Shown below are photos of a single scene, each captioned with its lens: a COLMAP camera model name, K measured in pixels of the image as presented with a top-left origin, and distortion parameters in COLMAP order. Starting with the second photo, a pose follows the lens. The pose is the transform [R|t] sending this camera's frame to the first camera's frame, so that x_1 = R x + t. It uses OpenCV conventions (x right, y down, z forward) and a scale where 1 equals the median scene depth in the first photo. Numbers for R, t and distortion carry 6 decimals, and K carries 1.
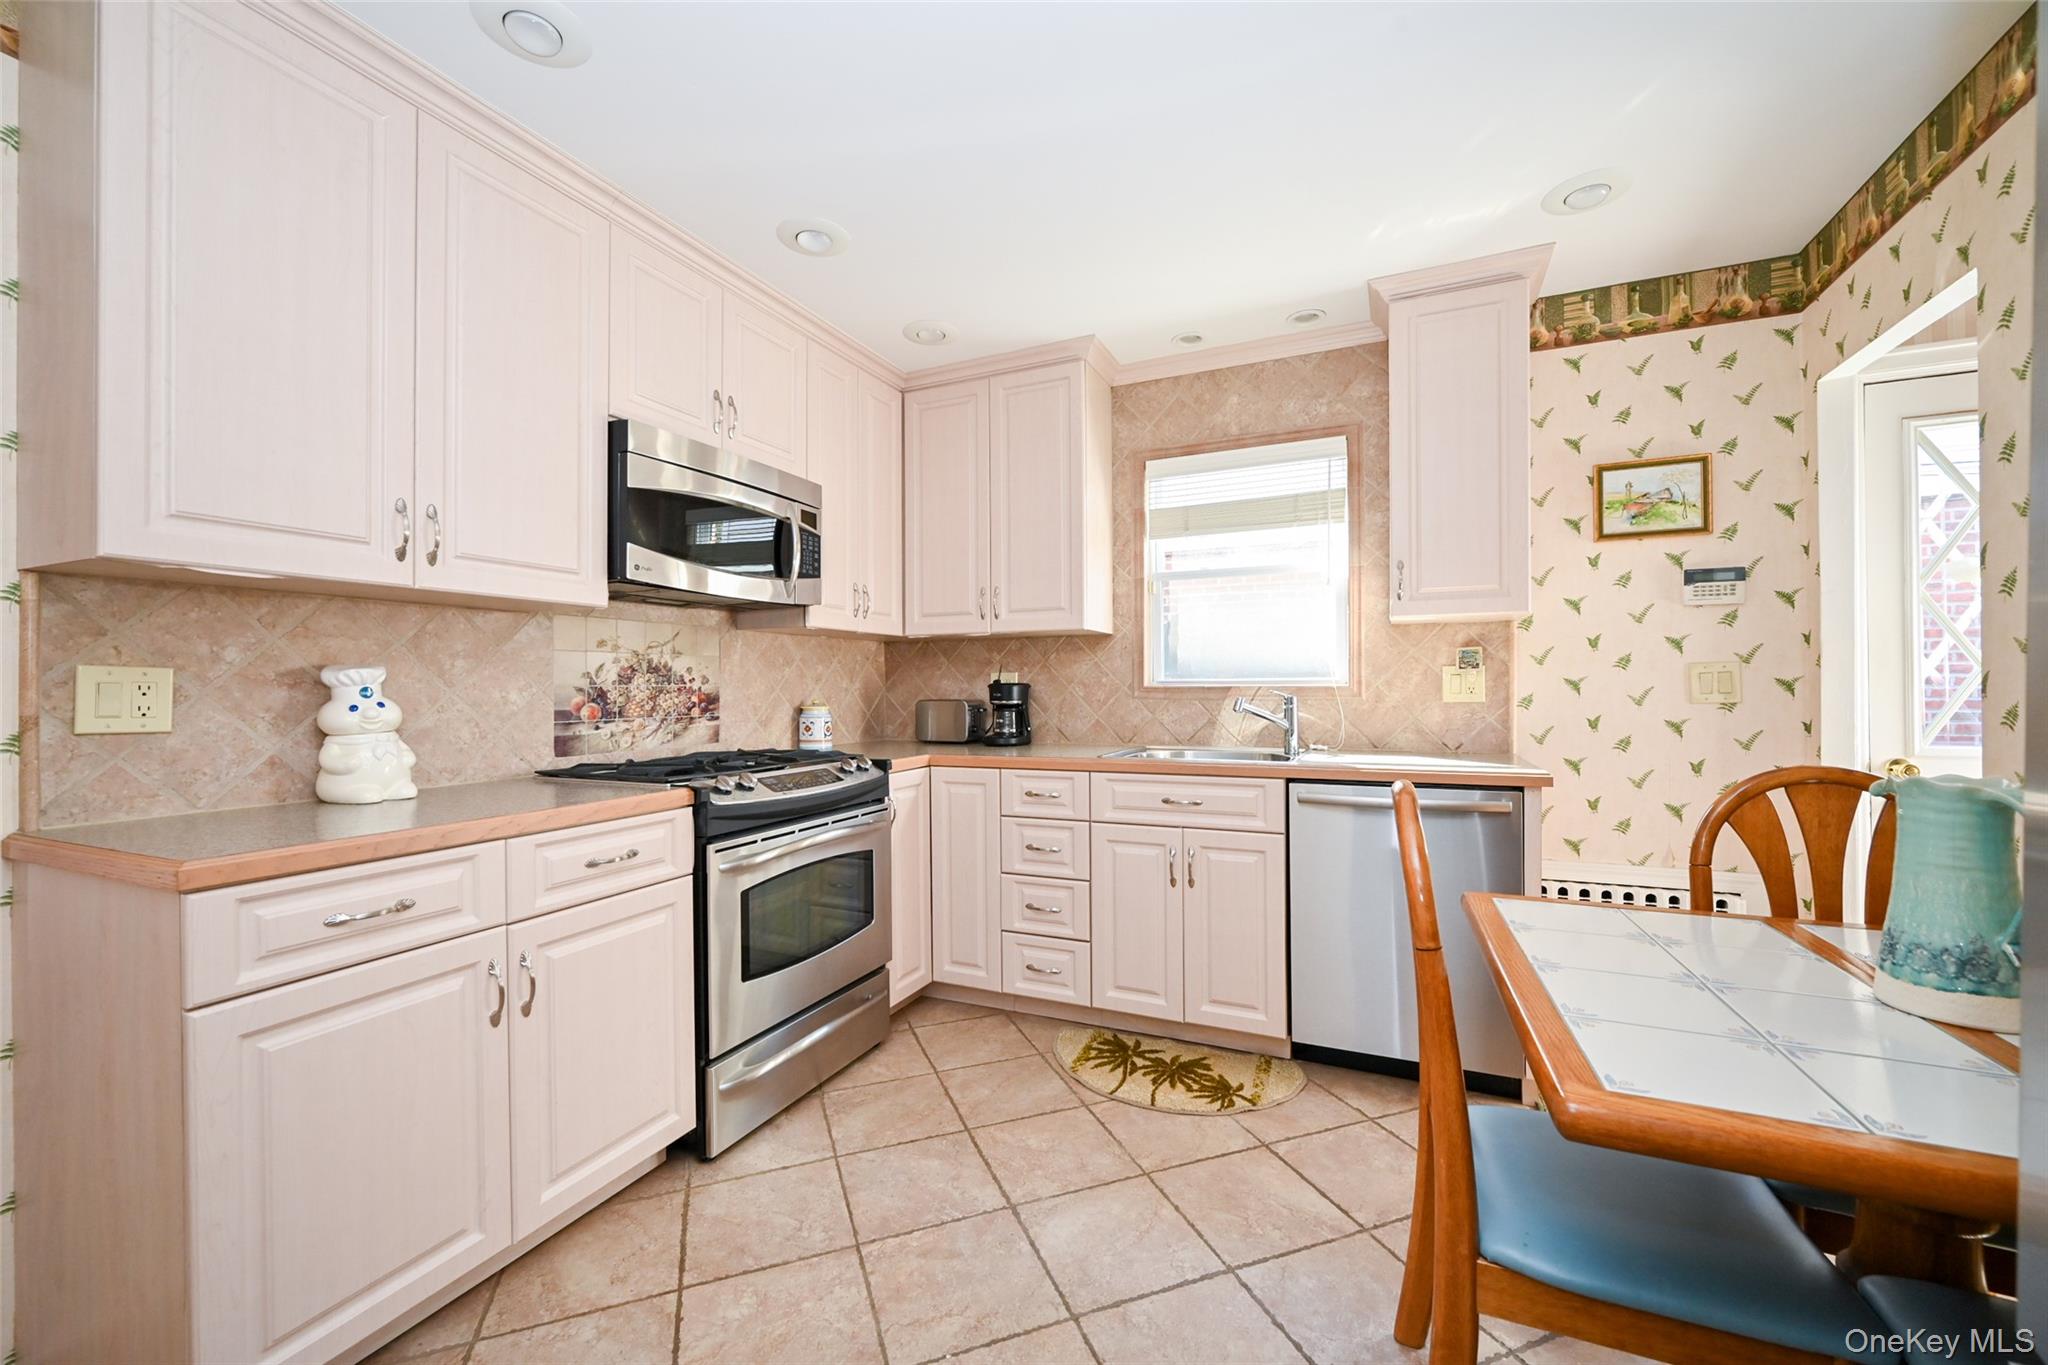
lens RADIAL K [[805.4, 0, 1021.9], [0, 805.4, 684.7], [0, 0, 1]] dist [-0.001628, 0.001250]
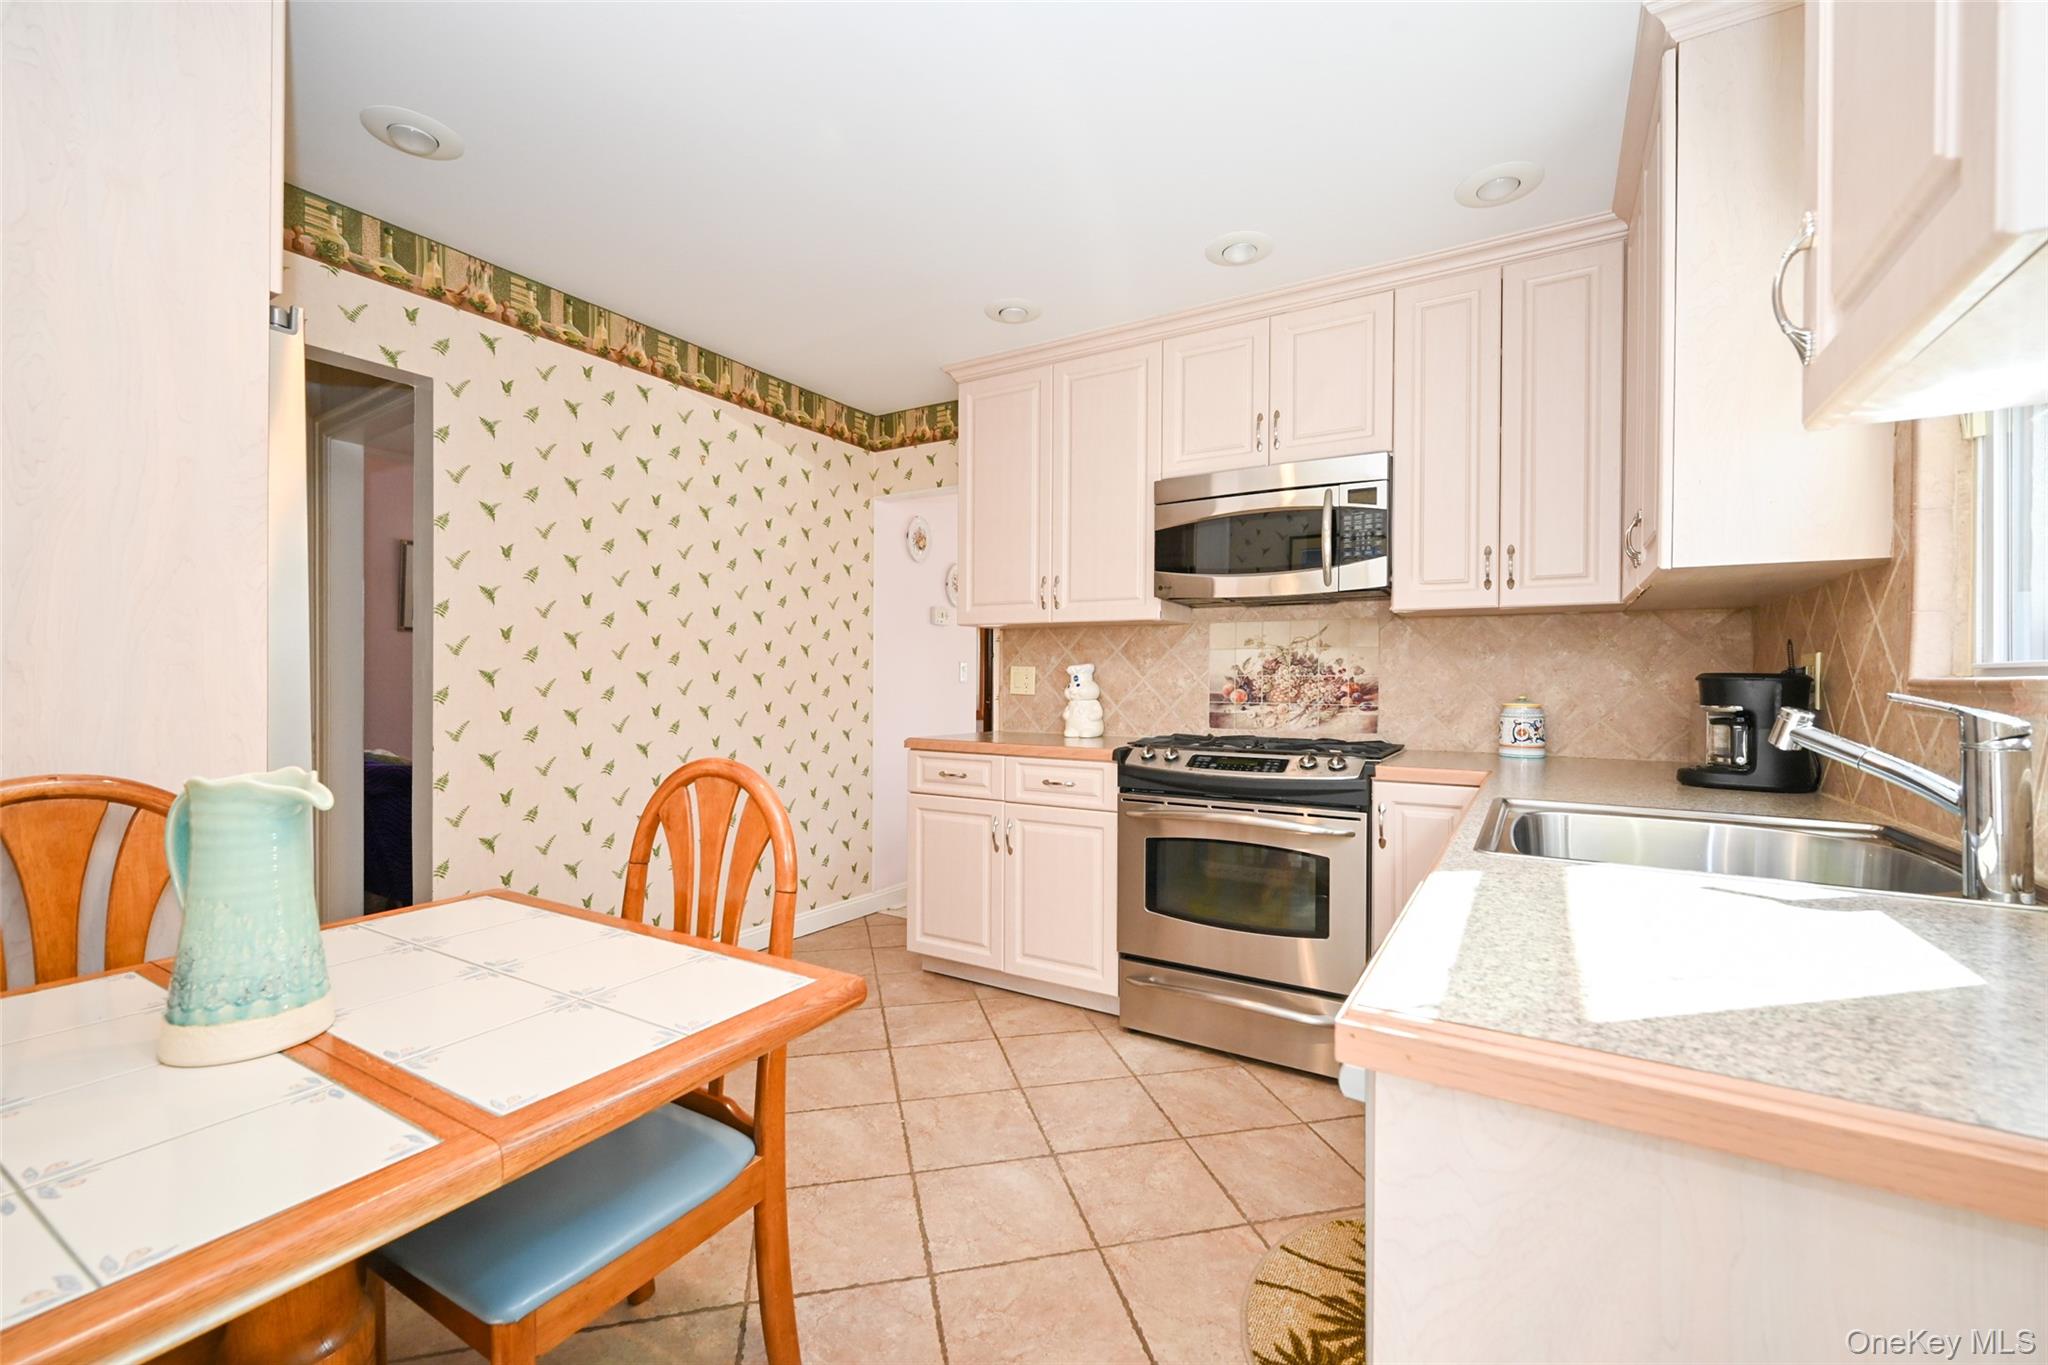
lens RADIAL K [[837.6, 0, 1027.8], [0, 837.6, 677.5], [0, 0, 1]] dist [-0.002973, -0.000089]
pose [[-0.116572, 0.004716, -0.993171, 0.792592], [-0.003511, 0.999981, 0.005160, -0.001339], [0.993176, 0.004088, -0.116553, 0.781962]]
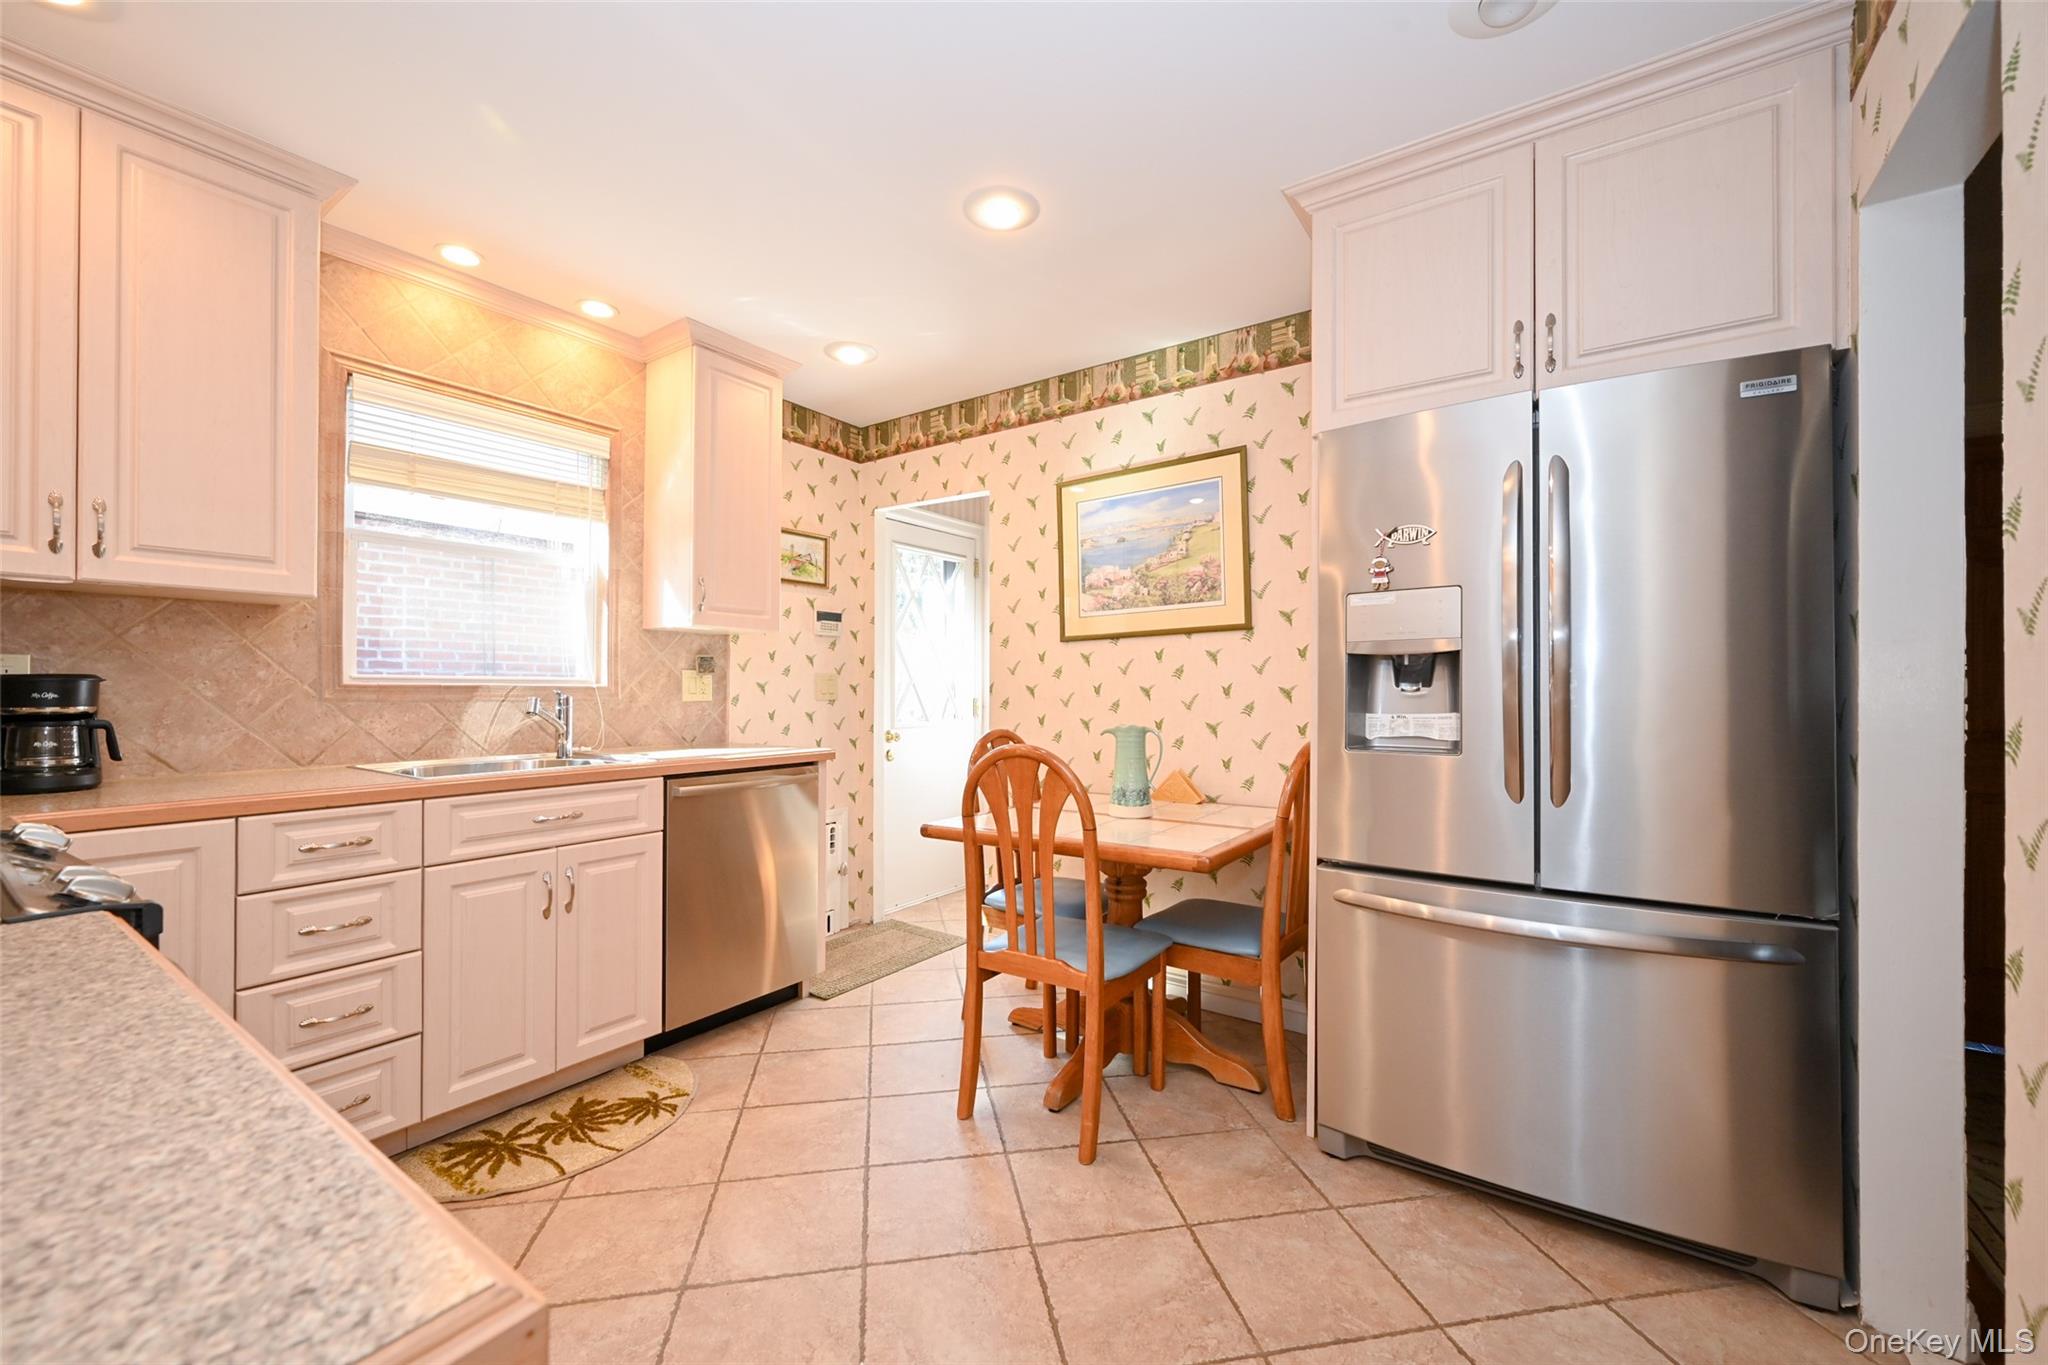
lens RADIAL K [[805.4, 0, 1028.9], [0, 805.4, 686.1], [0, 0, 1]] dist [-0.001628, 0.001250]
pose [[0.175176, 0.011547, 0.984469, -0.570236], [-0.006596, 0.999923, -0.010554, 0.009727], [-0.984515, -0.004645, 0.175238, 0.350121]]
